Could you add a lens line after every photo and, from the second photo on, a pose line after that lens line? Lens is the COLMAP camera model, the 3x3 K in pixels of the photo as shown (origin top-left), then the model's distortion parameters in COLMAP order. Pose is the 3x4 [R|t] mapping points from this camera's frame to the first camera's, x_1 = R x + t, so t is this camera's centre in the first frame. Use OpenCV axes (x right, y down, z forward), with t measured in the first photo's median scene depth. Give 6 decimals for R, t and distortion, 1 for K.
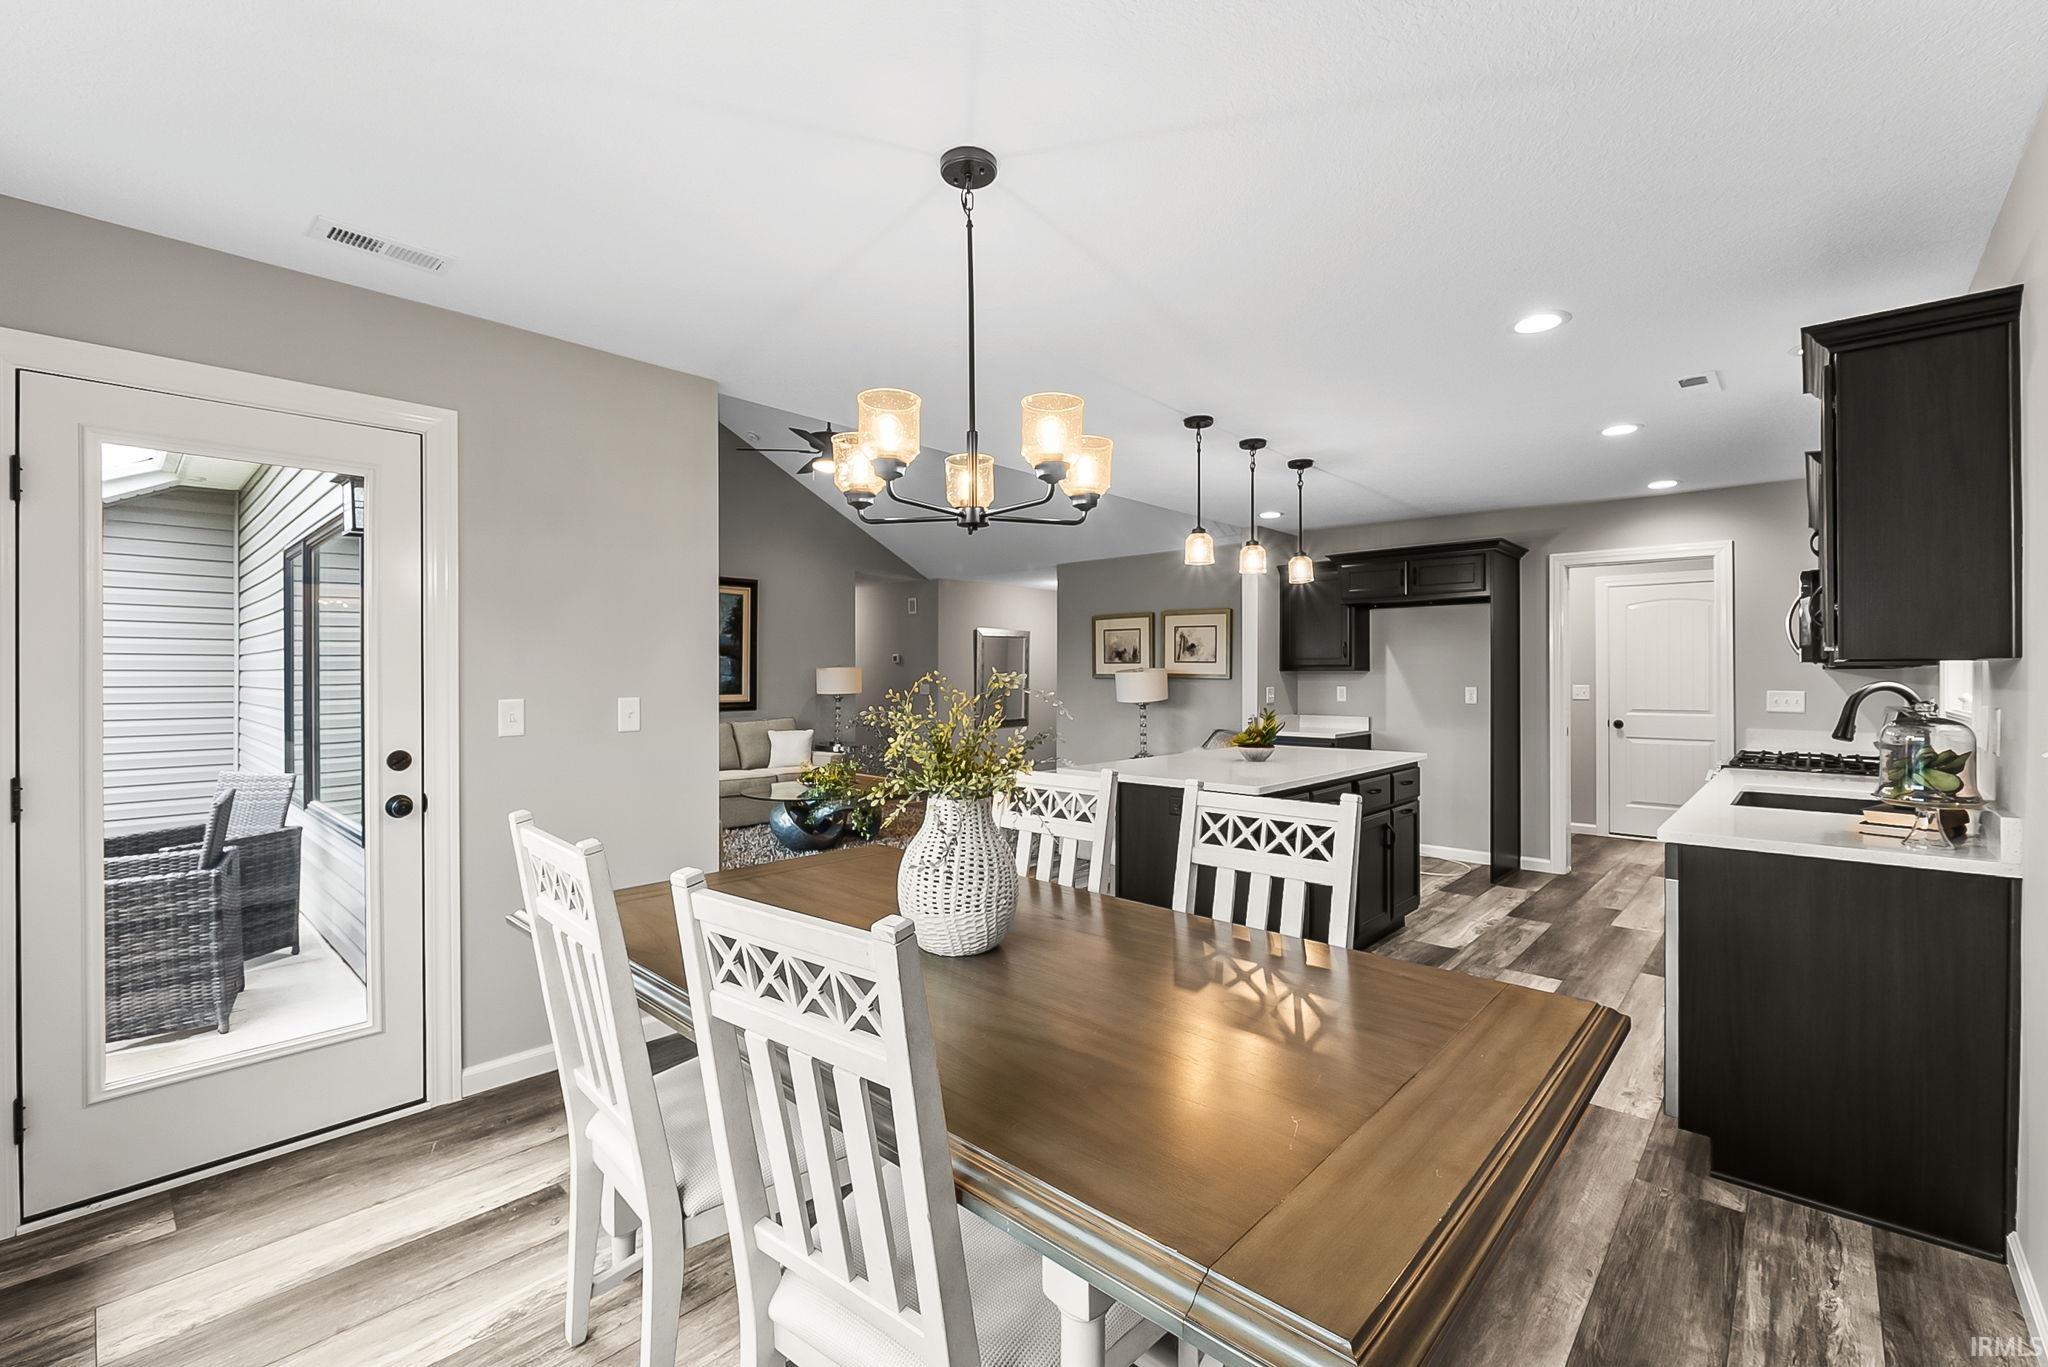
lens RADIAL K [[867.5, 0, 1021.6], [0, 867.5, 675.4], [0, 0, 1]] dist [-0.006793, 0.000026]
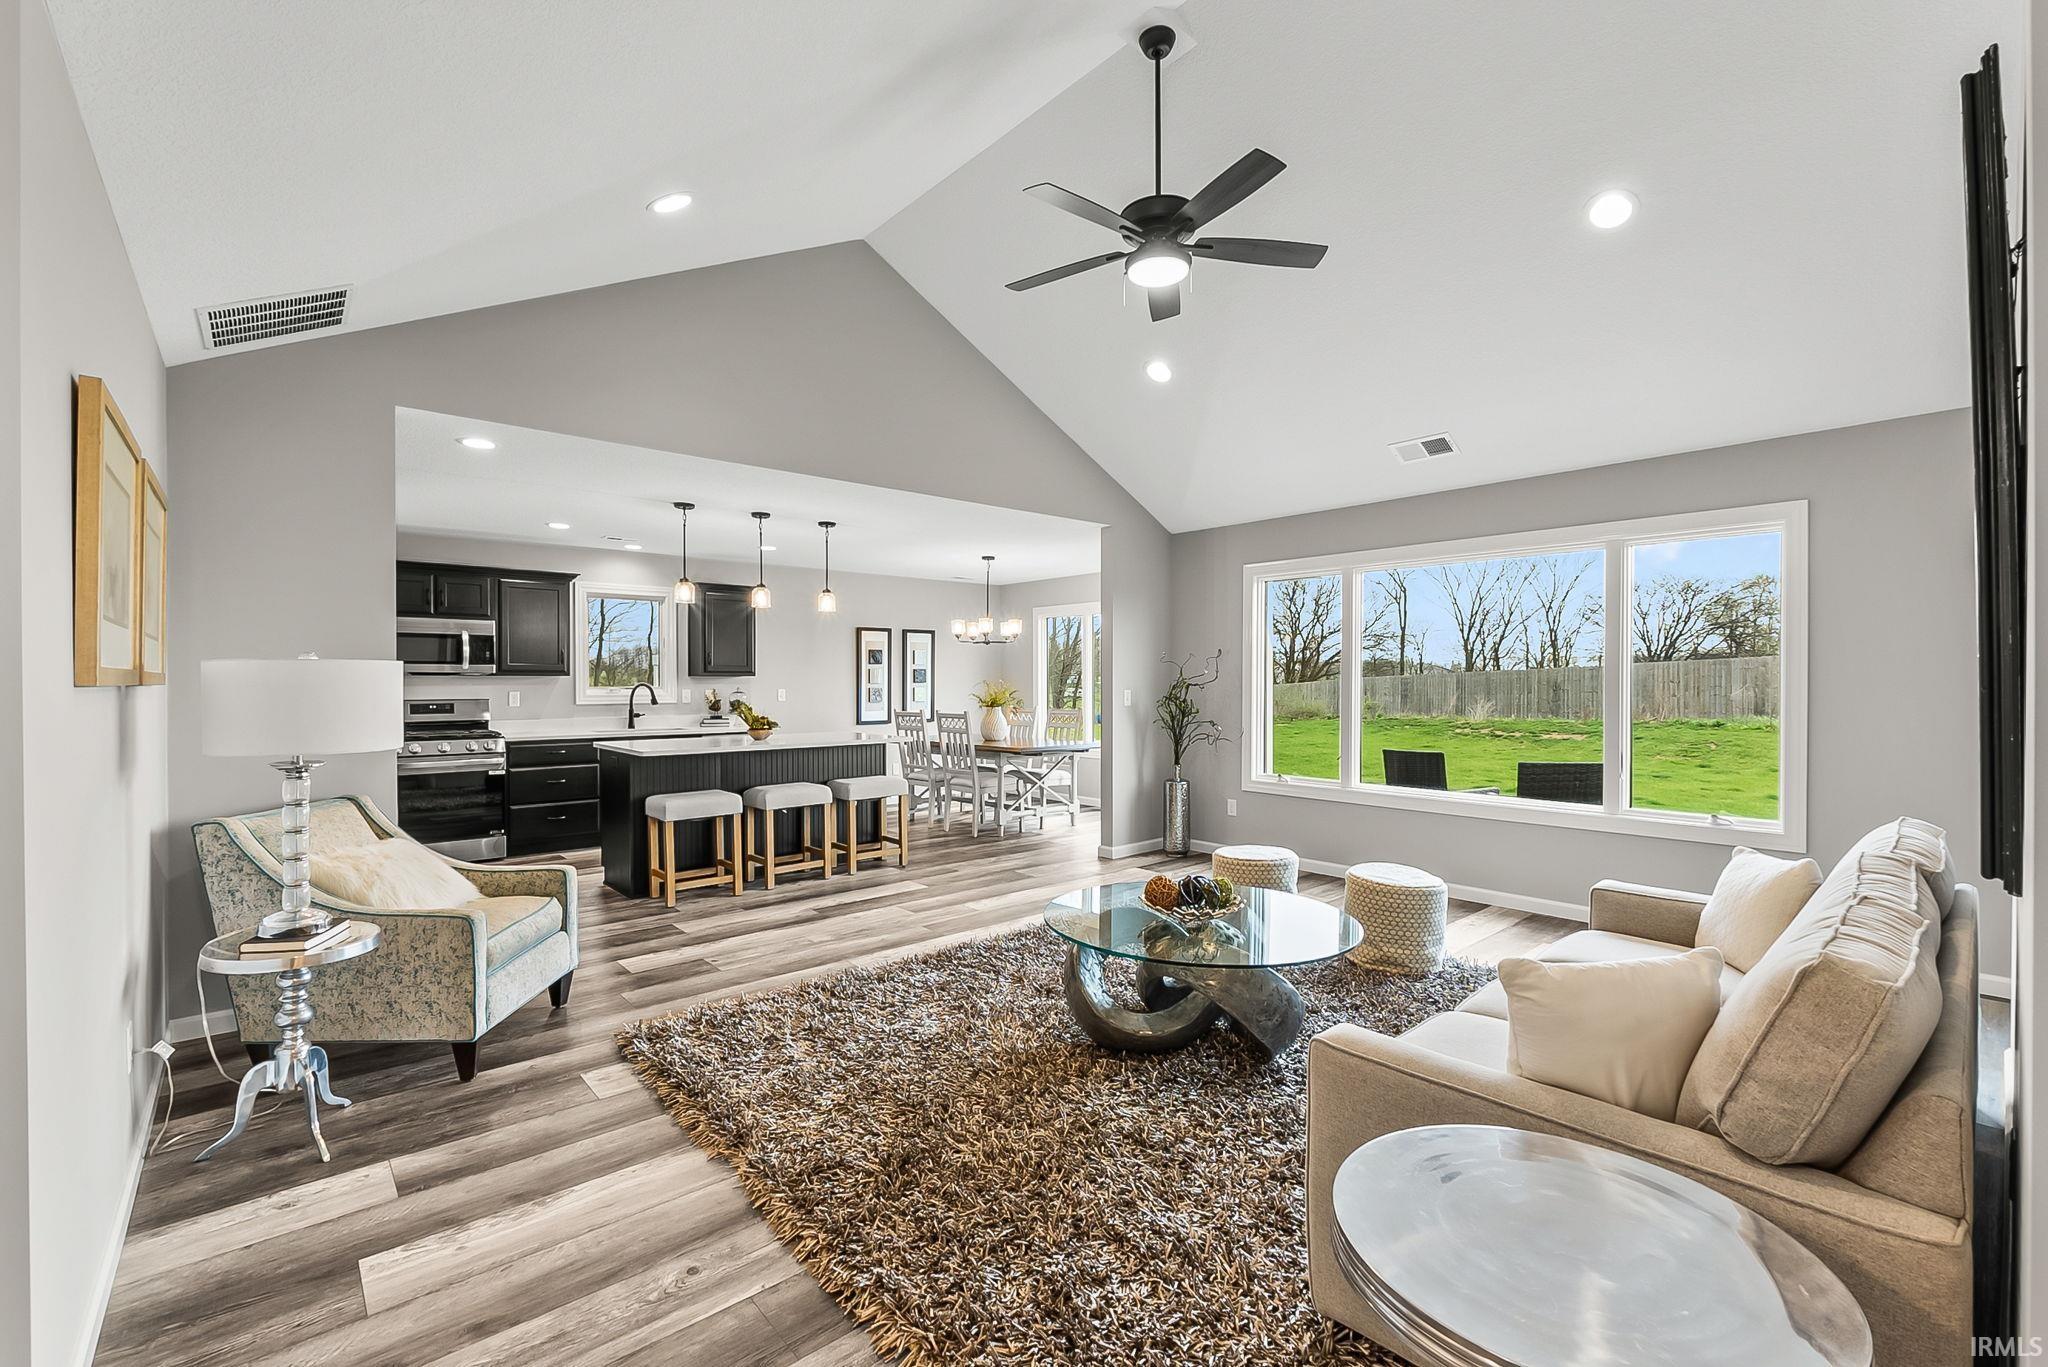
lens RADIAL K [[872.6, 0, 1020.2], [0, 872.6, 688.1], [0, 0, 1]] dist [-0.001065, -0.000184]
pose [[-0.994283, 0.000378, 0.106775, -0.189844], [0.001112, 0.999976, 0.006815, 0.002819], [-0.106770, 0.006895, -0.994260, 1.477564]]
